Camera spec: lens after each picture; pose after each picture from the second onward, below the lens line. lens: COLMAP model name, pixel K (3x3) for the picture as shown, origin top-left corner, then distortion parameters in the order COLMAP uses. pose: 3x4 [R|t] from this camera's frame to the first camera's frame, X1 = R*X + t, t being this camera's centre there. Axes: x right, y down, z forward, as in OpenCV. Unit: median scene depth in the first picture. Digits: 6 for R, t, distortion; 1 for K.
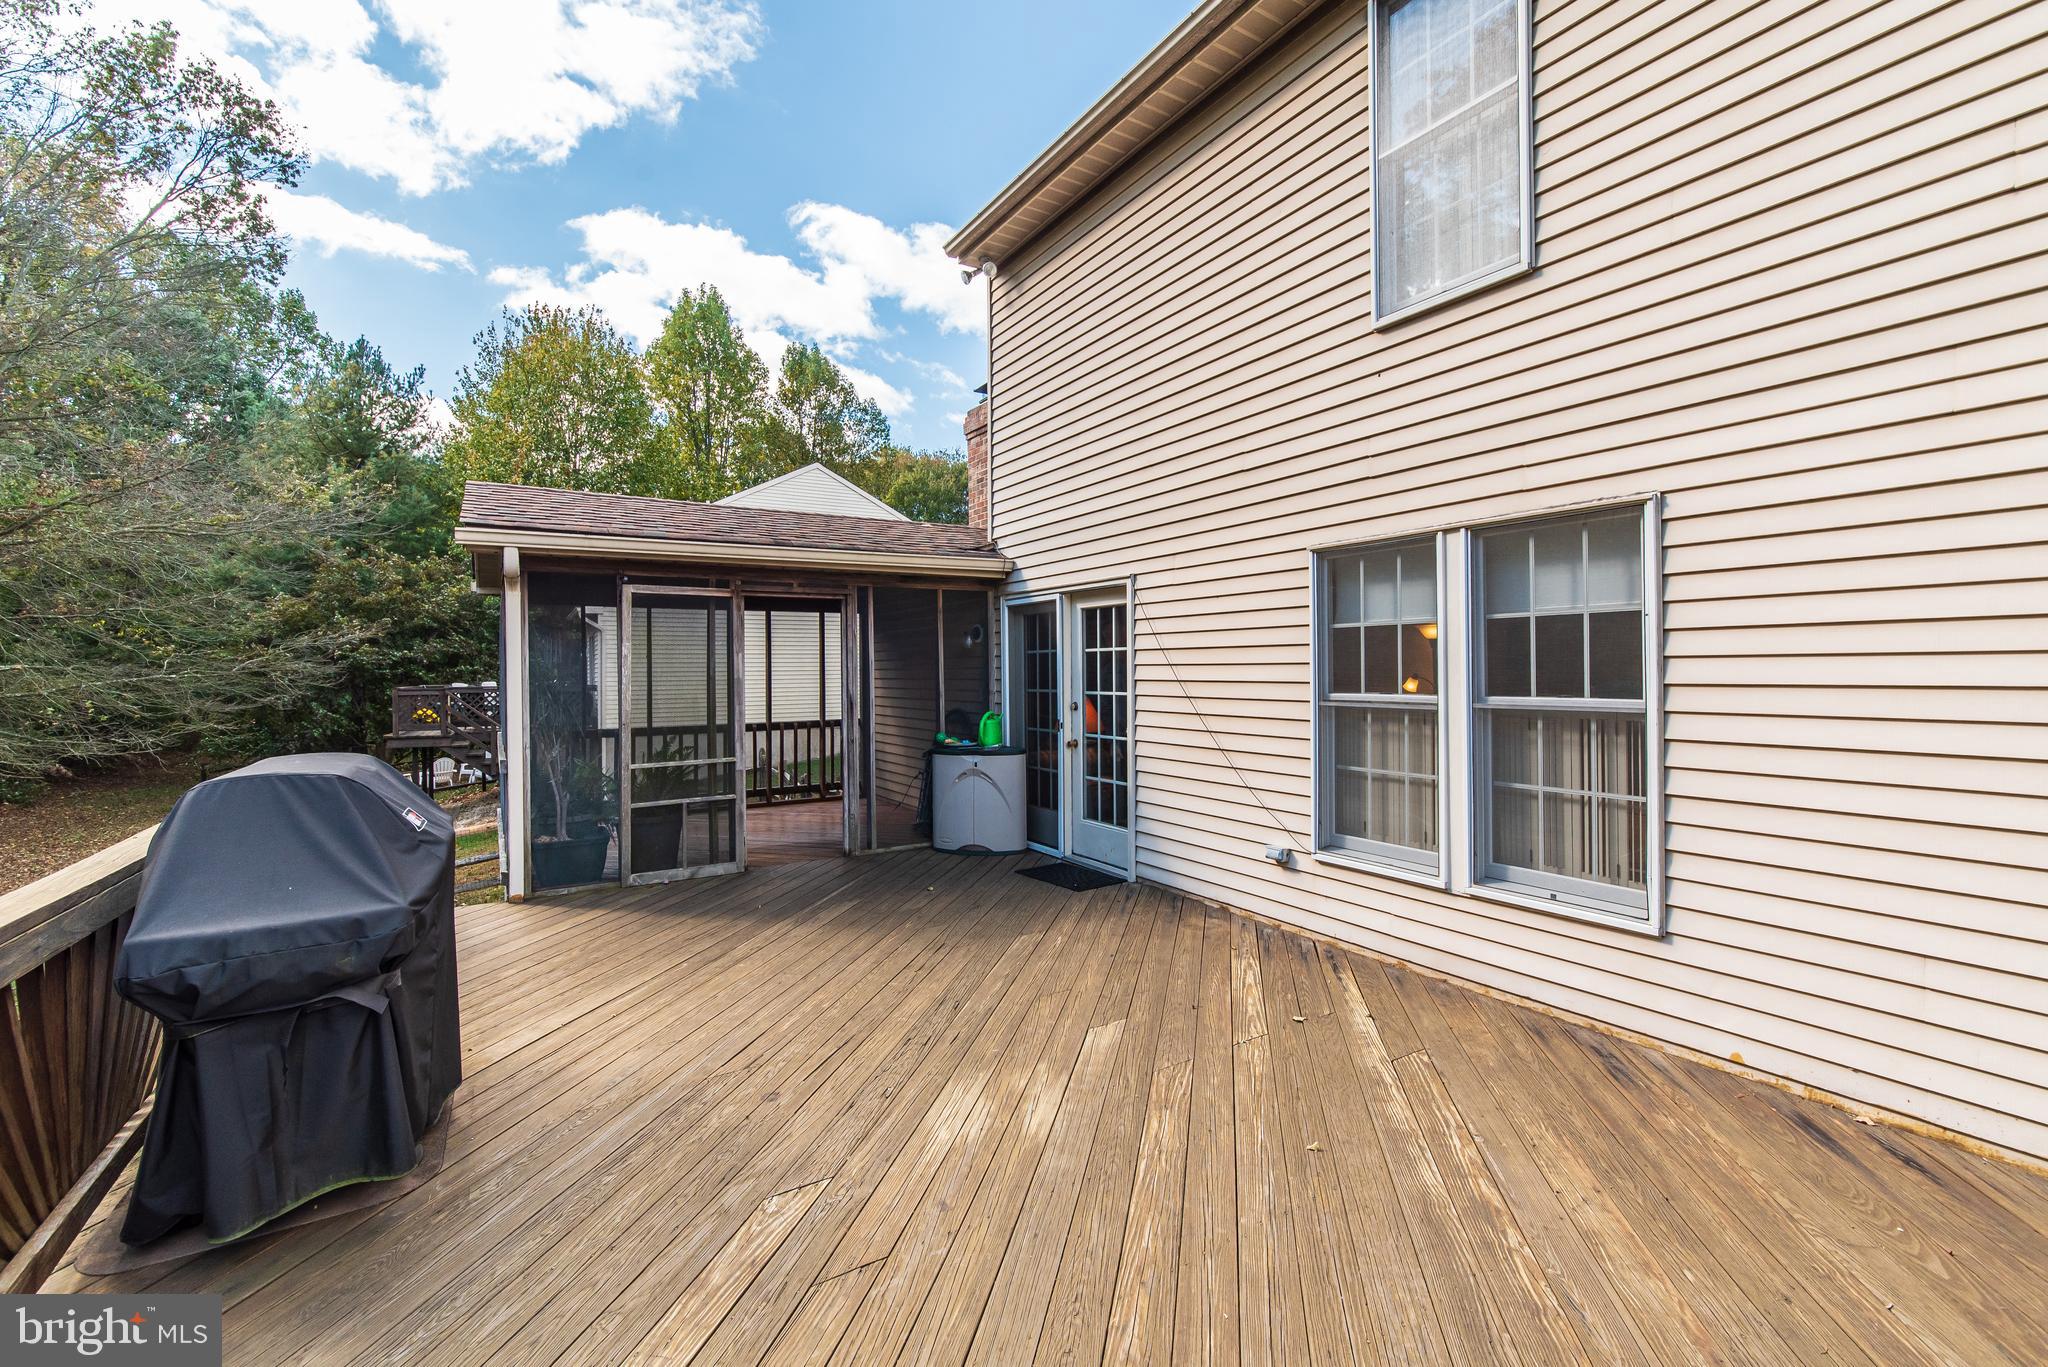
lens RADIAL K [[836.4, 0, 1024.0], [0, 836.4, 683.5], [0, 0, 1]] dist [-0.002580, -0.000175]
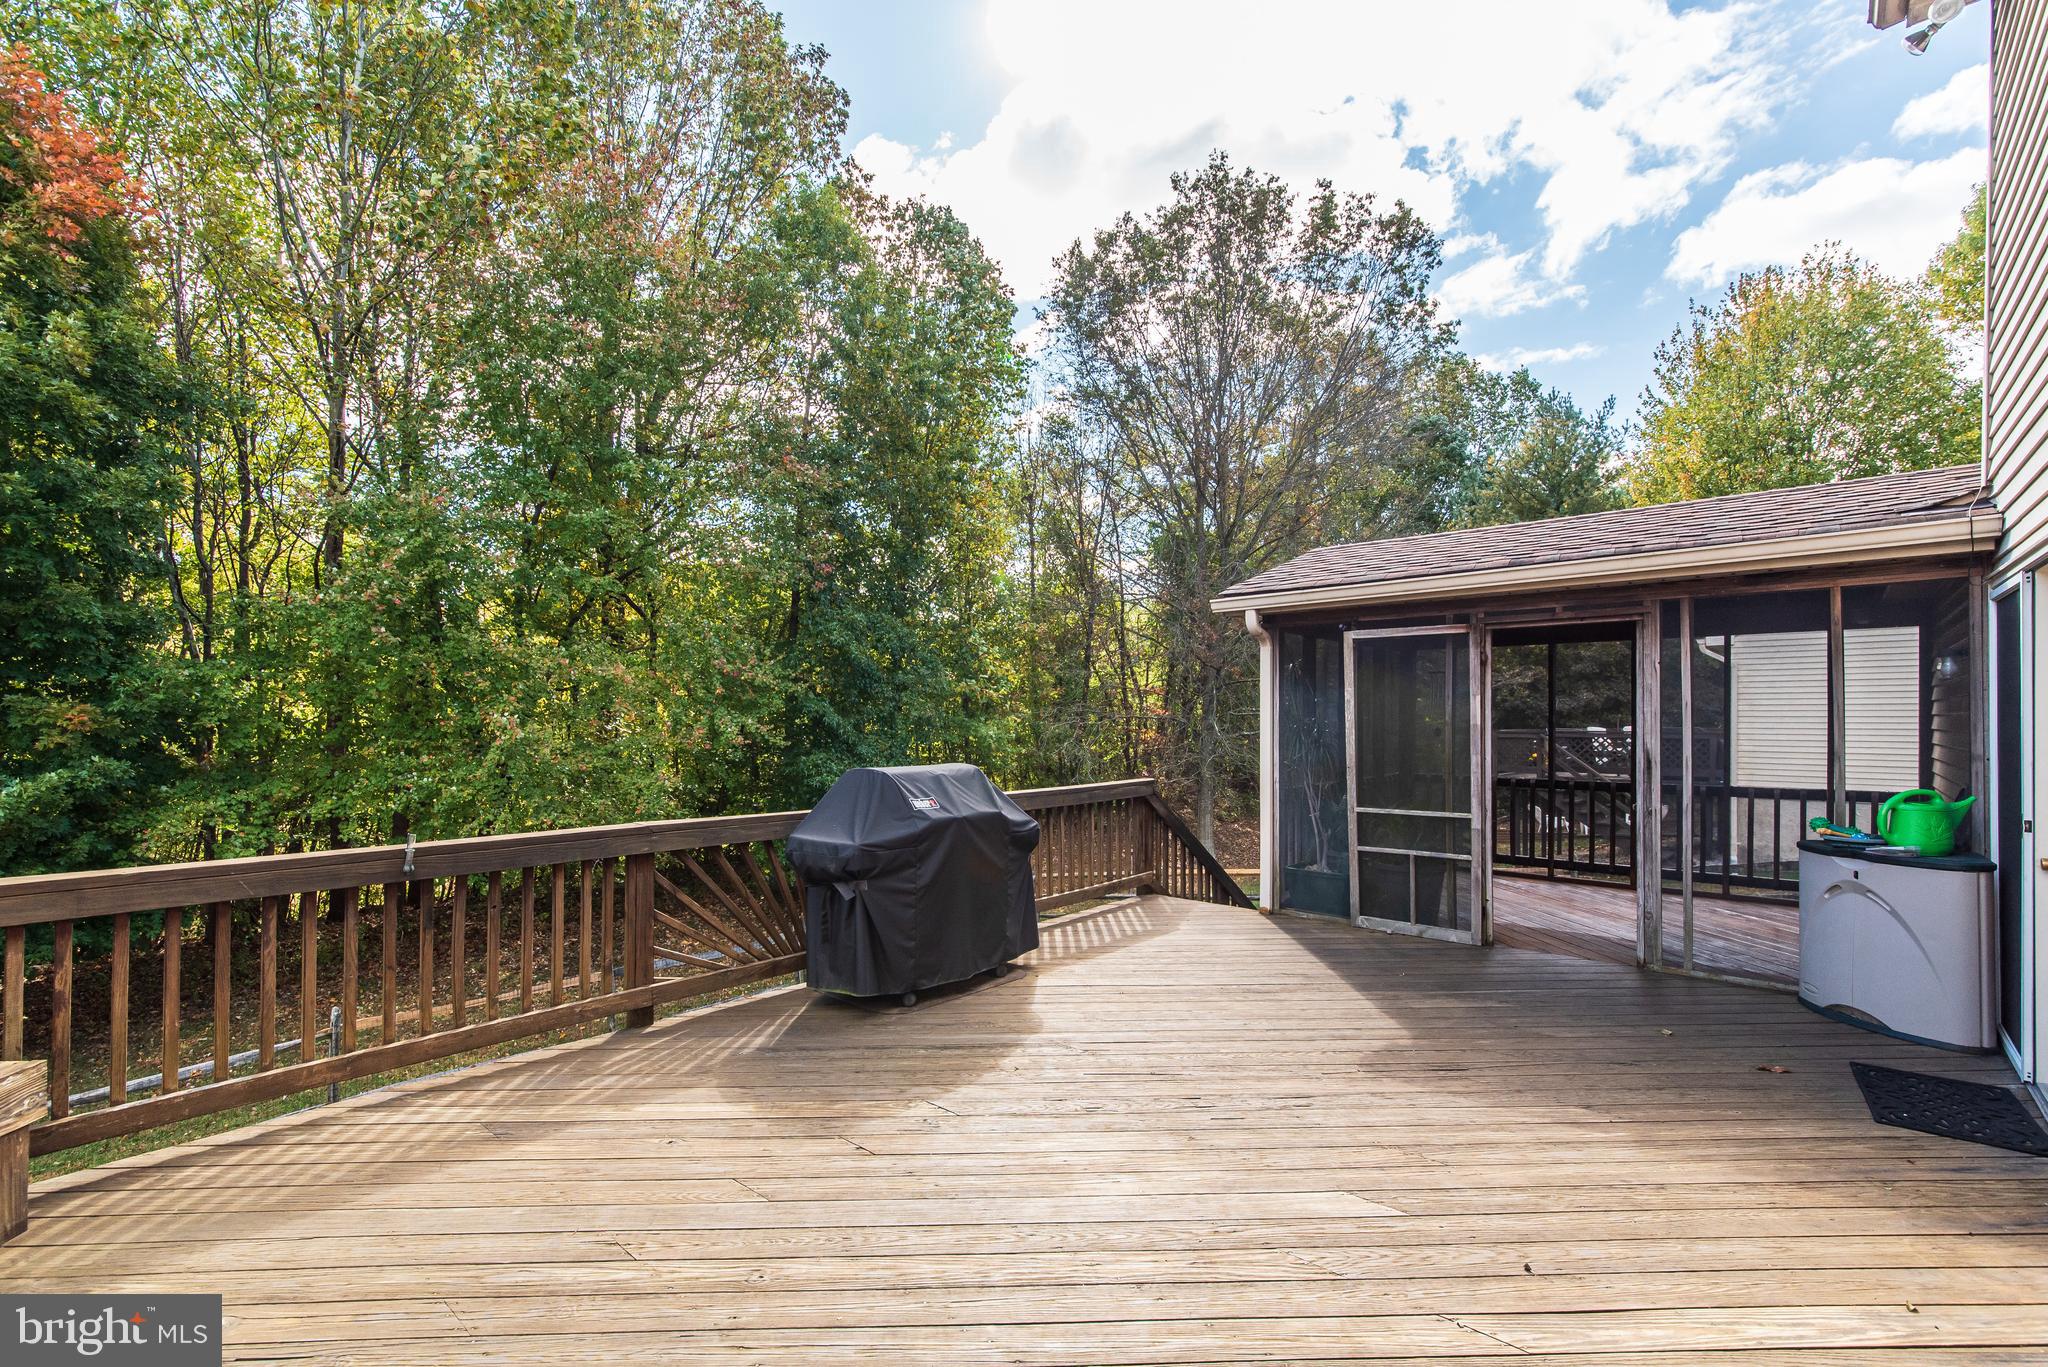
lens RADIAL K [[908.5, 0, 1023.4], [0, 908.5, 722.5], [0, 0, 1]] dist [0.000532, 0.000184]
pose [[0.289175, 0.012760, -0.957191, 0.429557], [-0.017798, 0.999810, 0.007951, -0.007177], [0.957111, 0.014737, 0.289348, 0.265190]]
